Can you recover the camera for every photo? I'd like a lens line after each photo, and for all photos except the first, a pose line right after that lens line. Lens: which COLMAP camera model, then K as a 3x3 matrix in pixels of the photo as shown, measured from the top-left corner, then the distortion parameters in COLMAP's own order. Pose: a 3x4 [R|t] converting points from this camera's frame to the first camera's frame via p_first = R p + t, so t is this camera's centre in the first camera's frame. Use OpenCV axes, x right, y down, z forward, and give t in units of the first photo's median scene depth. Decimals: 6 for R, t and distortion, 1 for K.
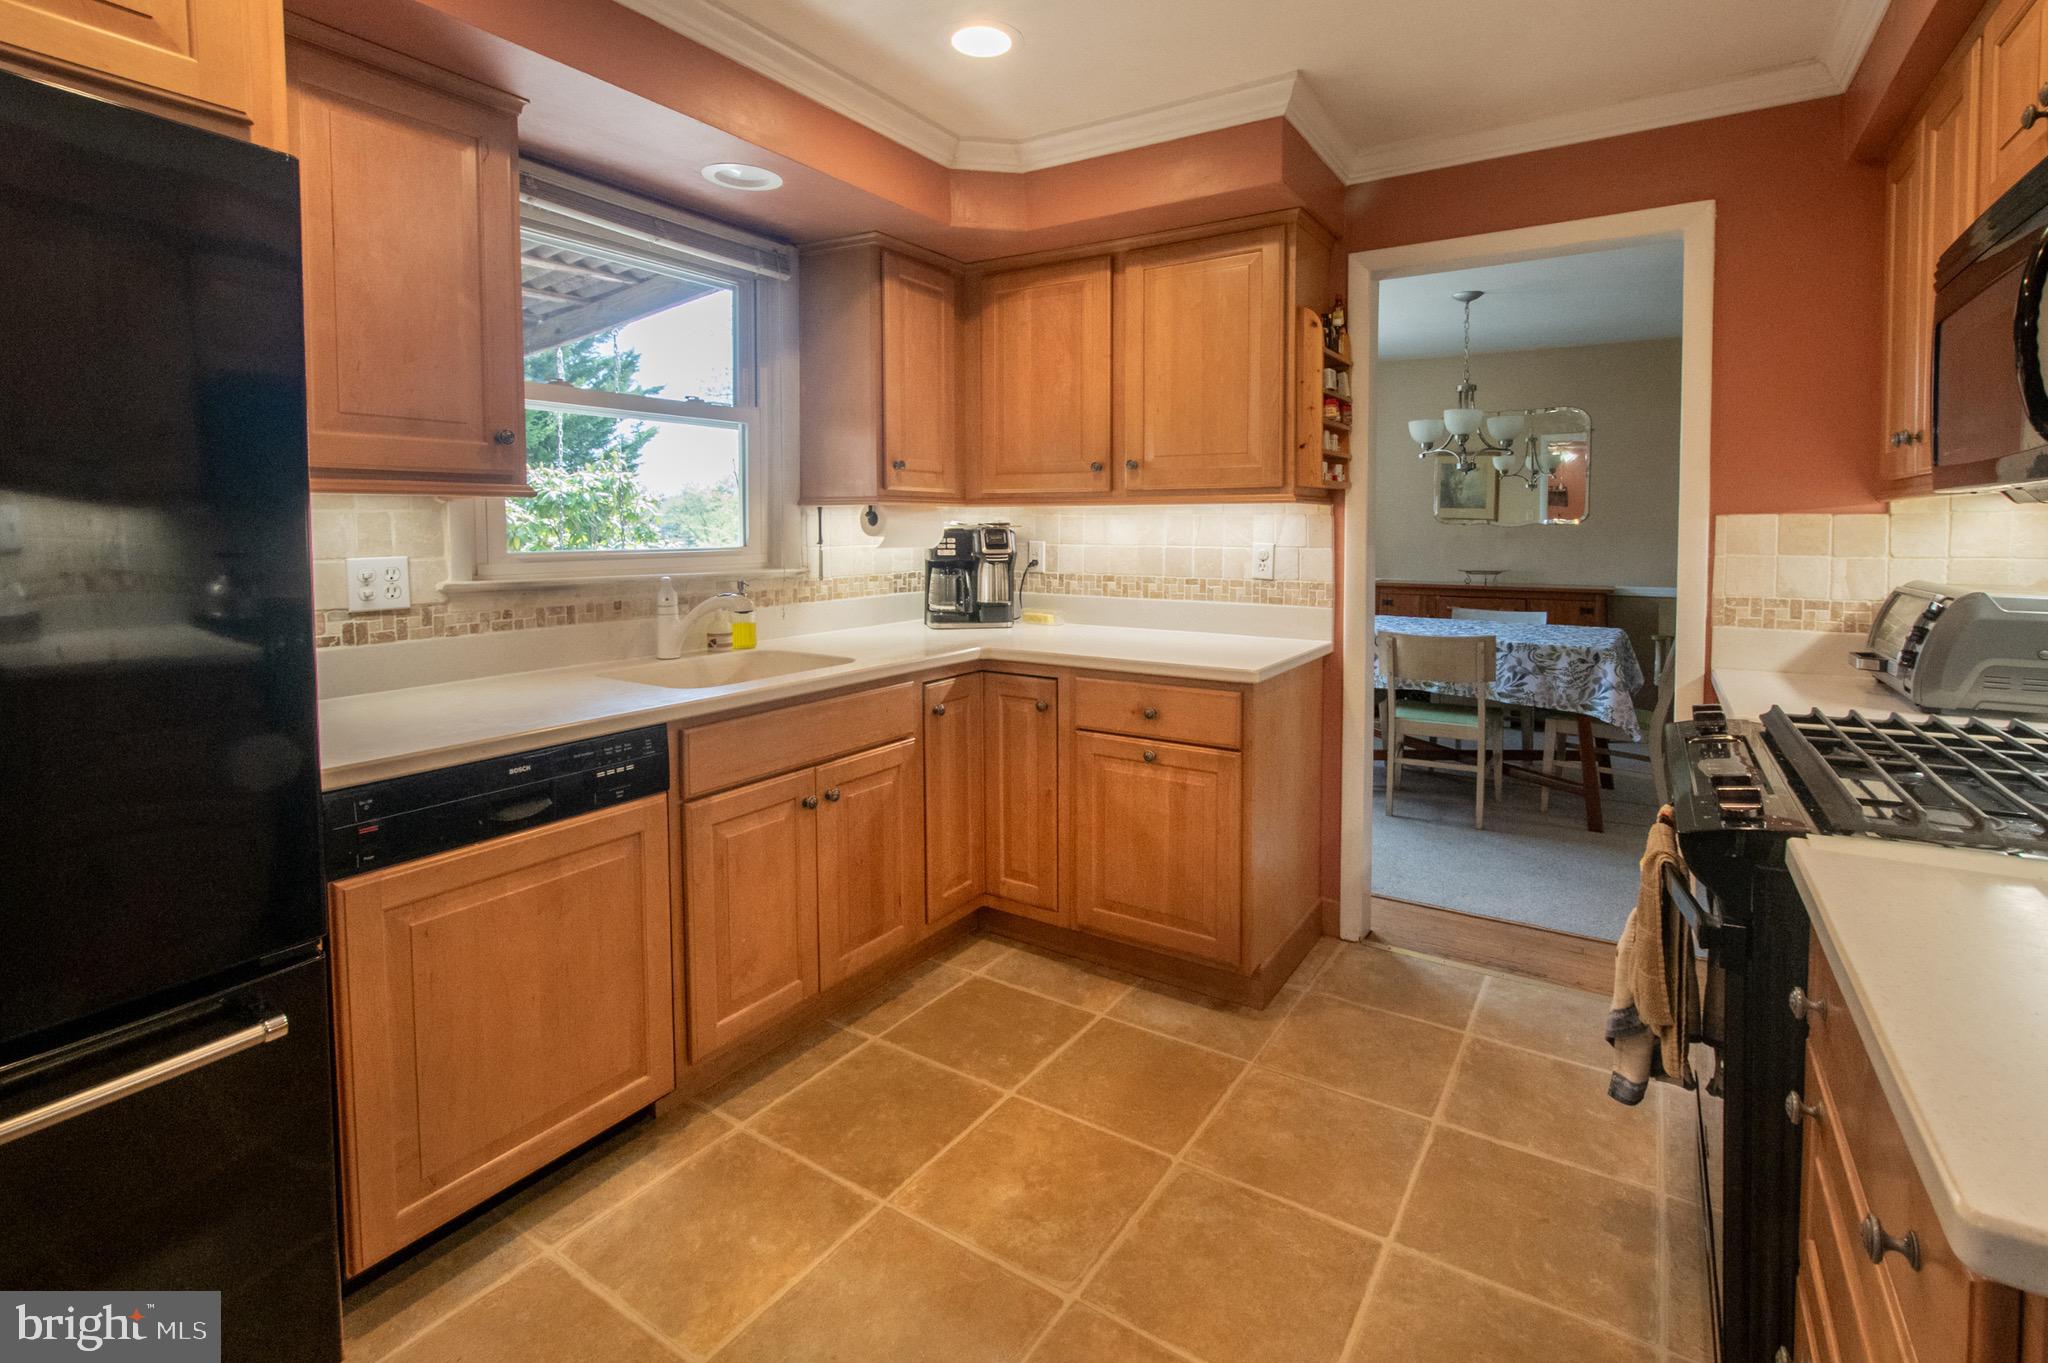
lens RADIAL K [[931.4, 0, 1066.7], [0, 931.4, 560.9], [0, 0, 1]] dist [-0.002684, 0.000252]
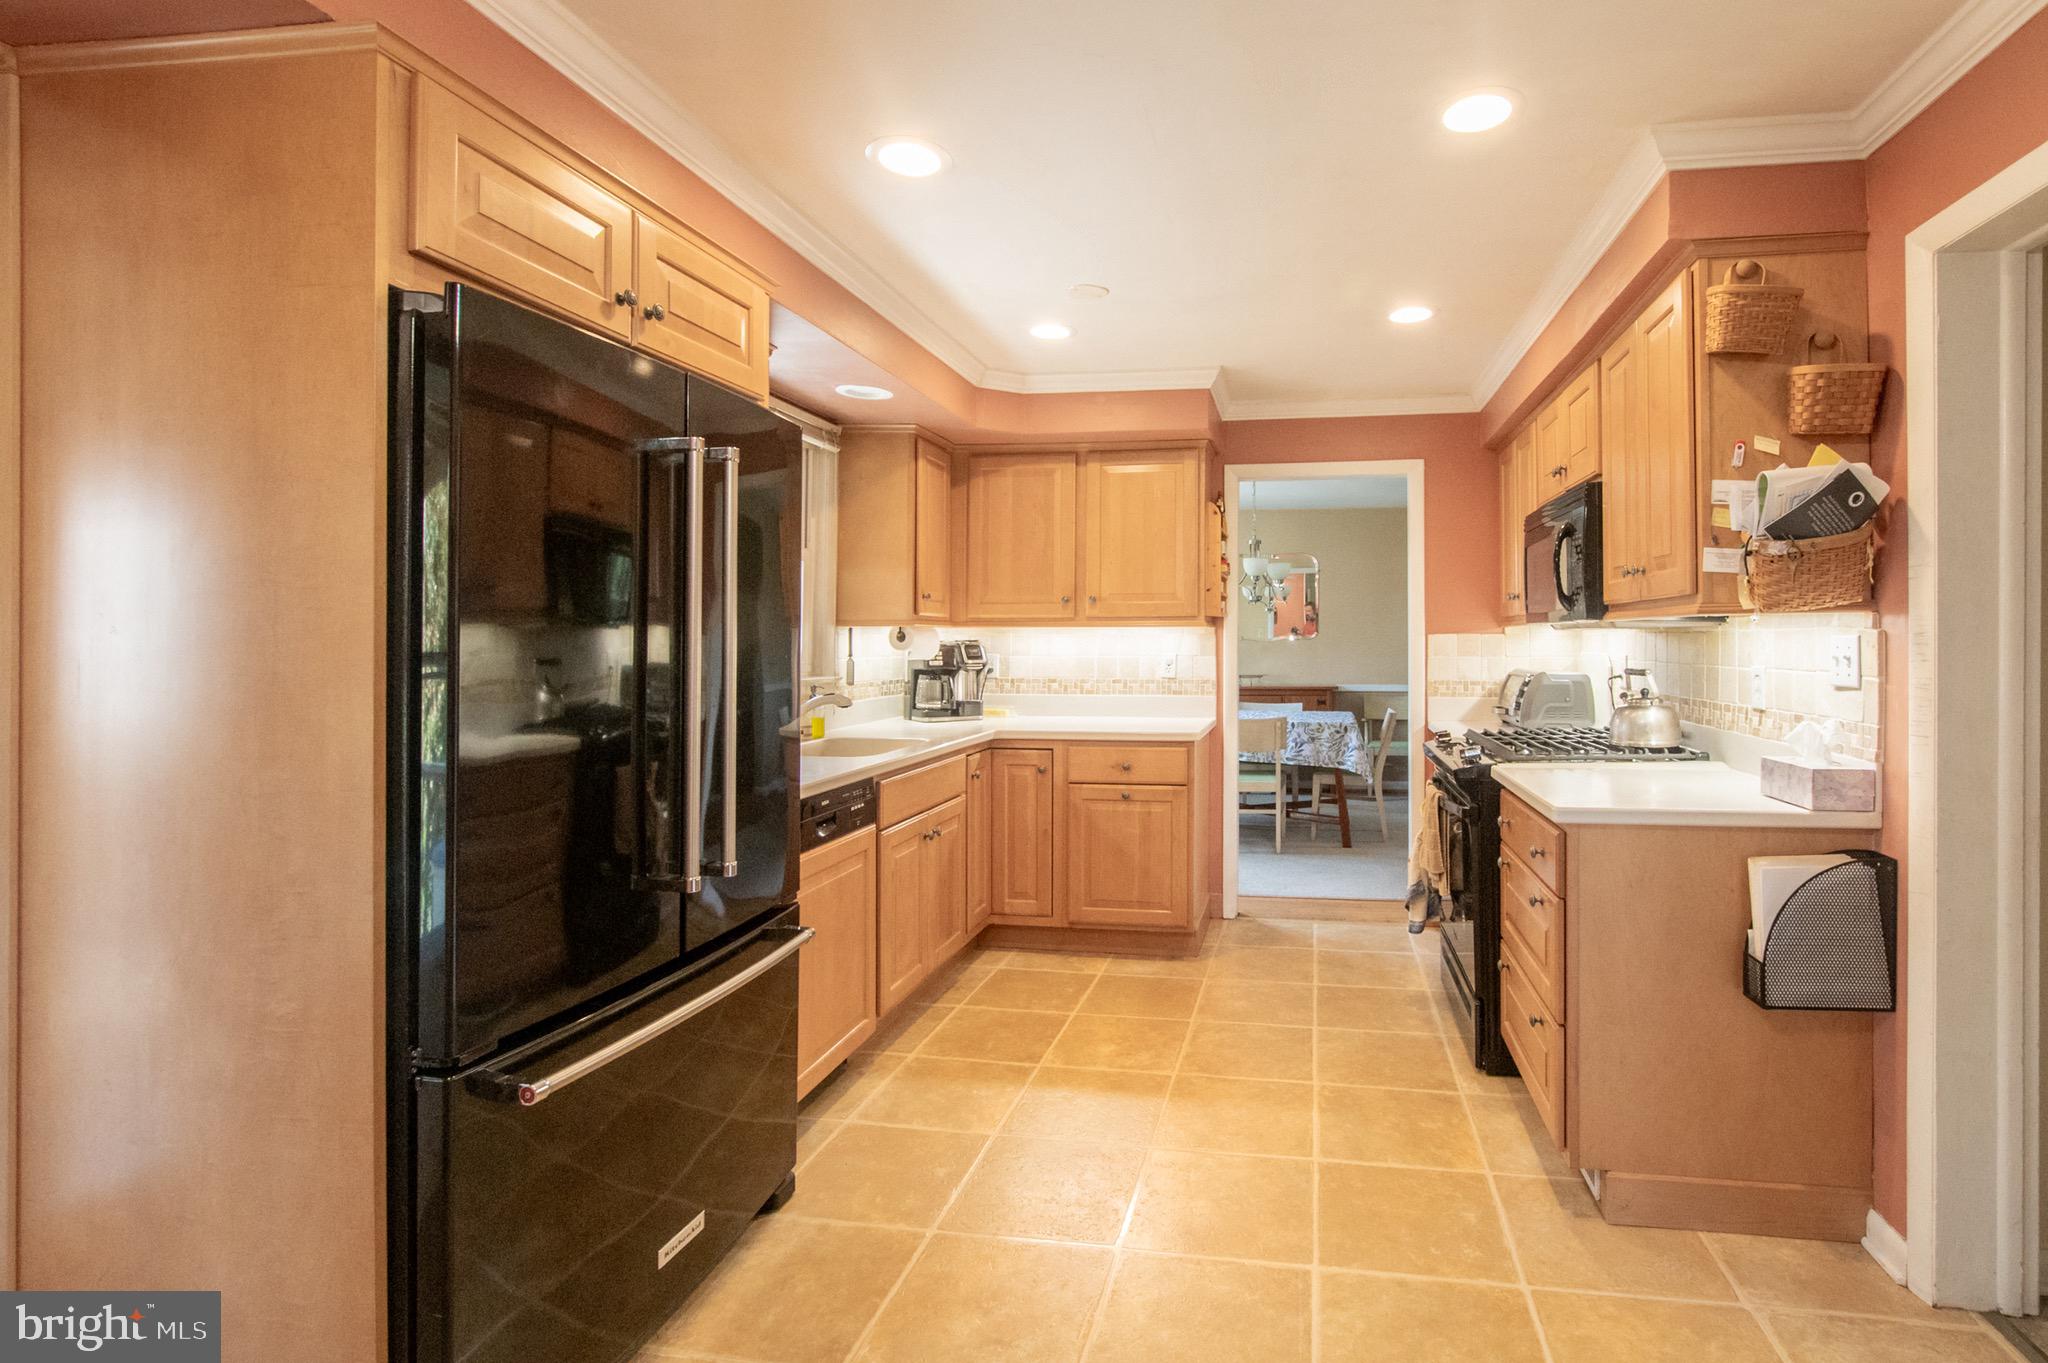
lens RADIAL K [[942.3, 0, 1194.0], [0, 942.3, 637.0], [0, 0, 1]] dist [-0.002005, 0.000169]
pose [[0.908116, -0.001227, 0.418717, -0.423893], [0.019385, 0.999047, -0.039115, 0.016061], [-0.418270, 0.043637, 0.907274, -0.409542]]
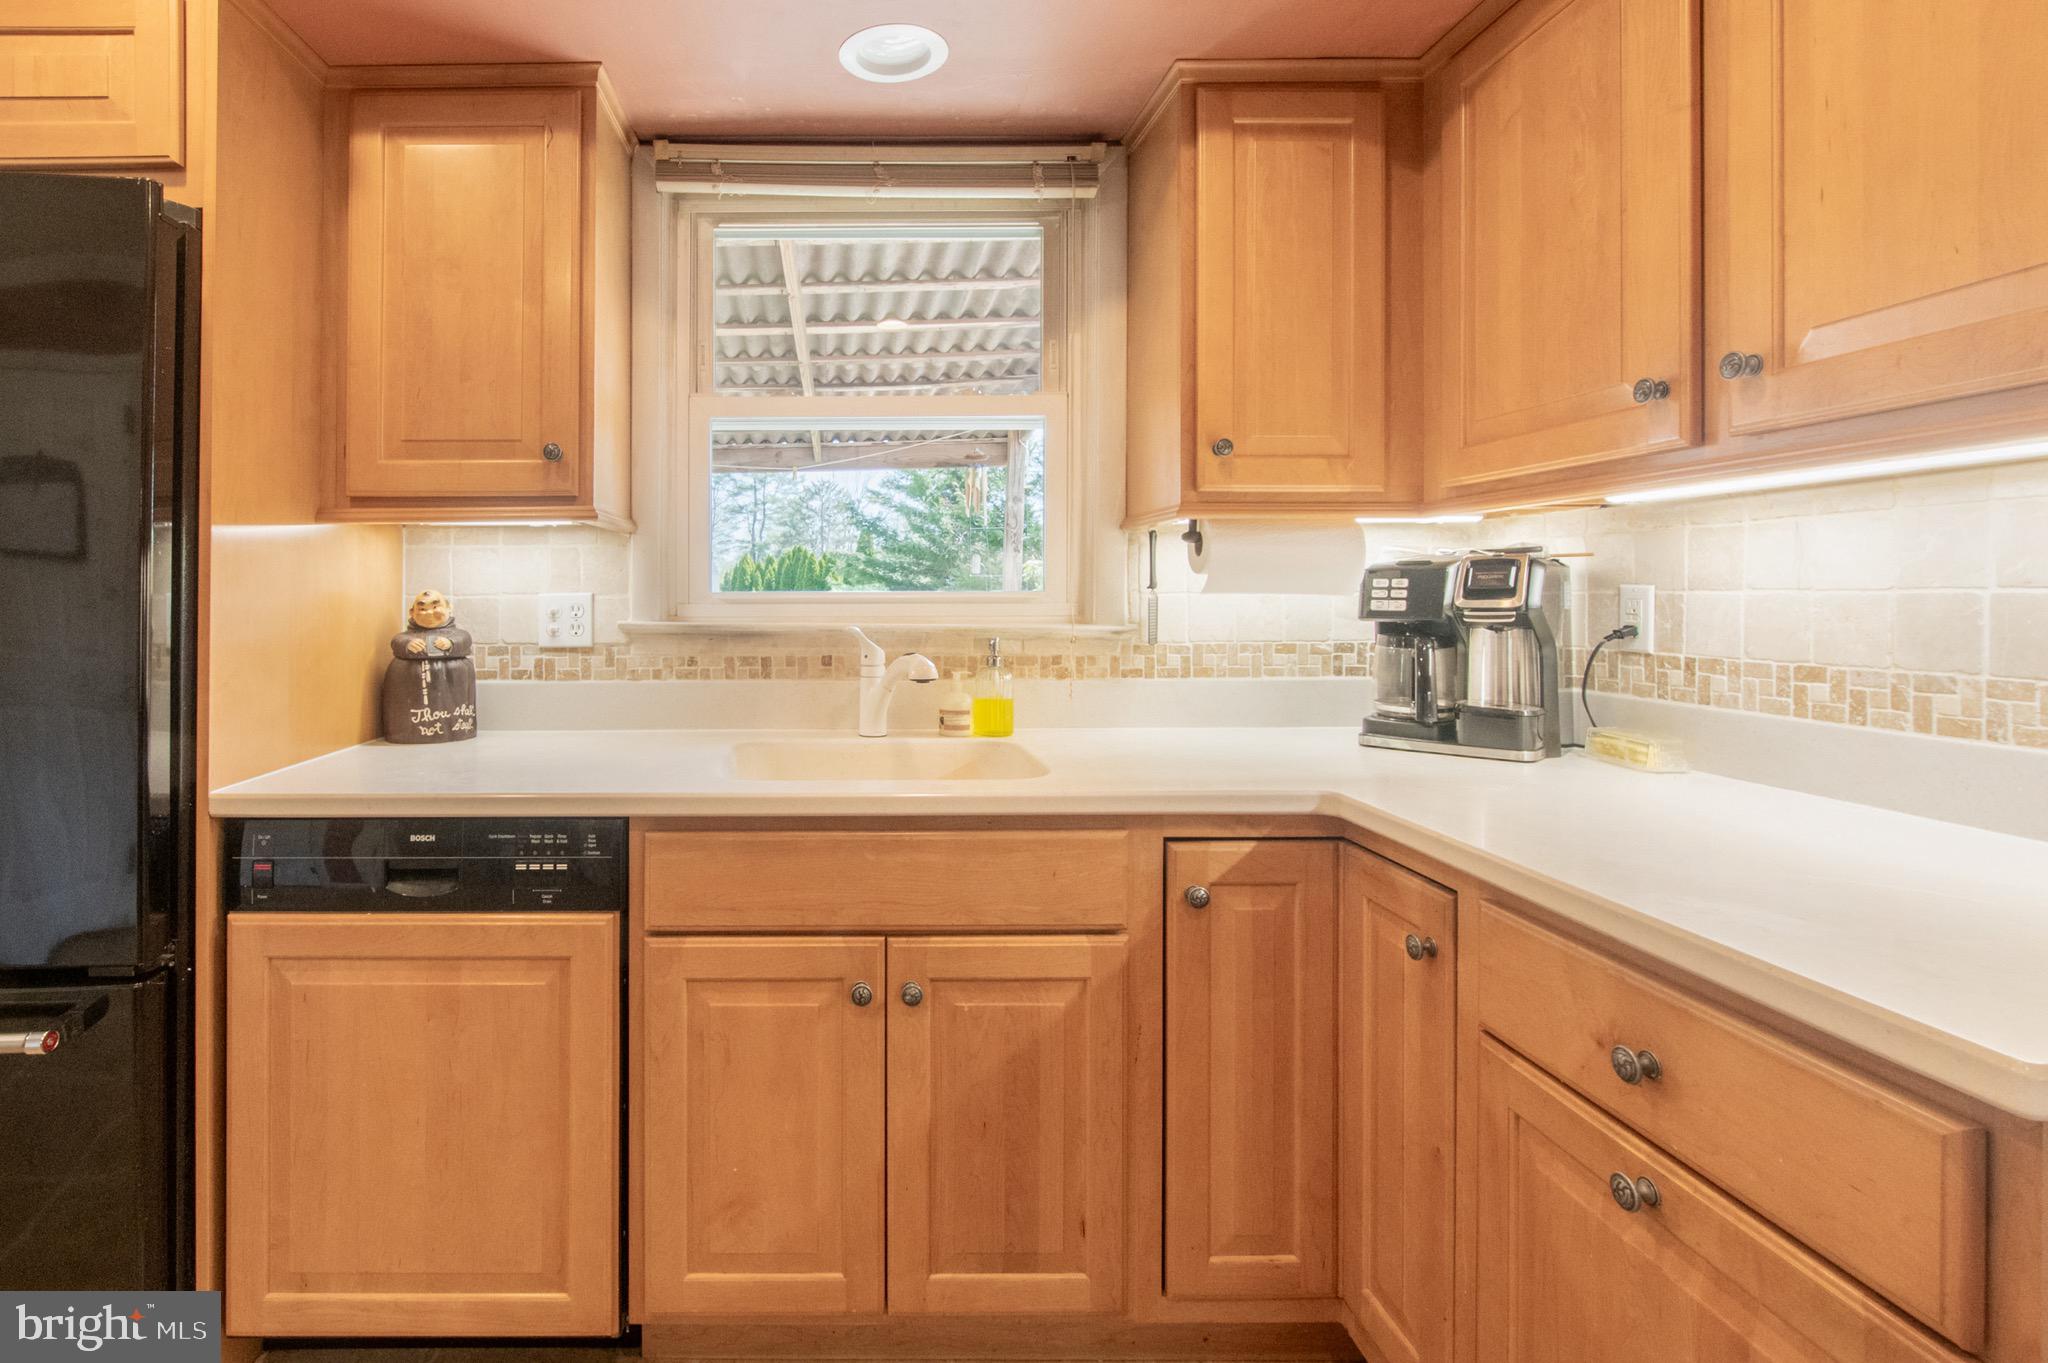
lens RADIAL K [[979.8, 0, 872.9], [0, 979.8, 592.5], [0, 0, 1]] dist [-0.005796, -0.000421]
pose [[0.529366, -0.004664, -0.848381, 0.233043], [-0.030875, 0.999217, -0.024759, 0.008198], [0.847831, 0.039300, 0.528807, 0.543675]]
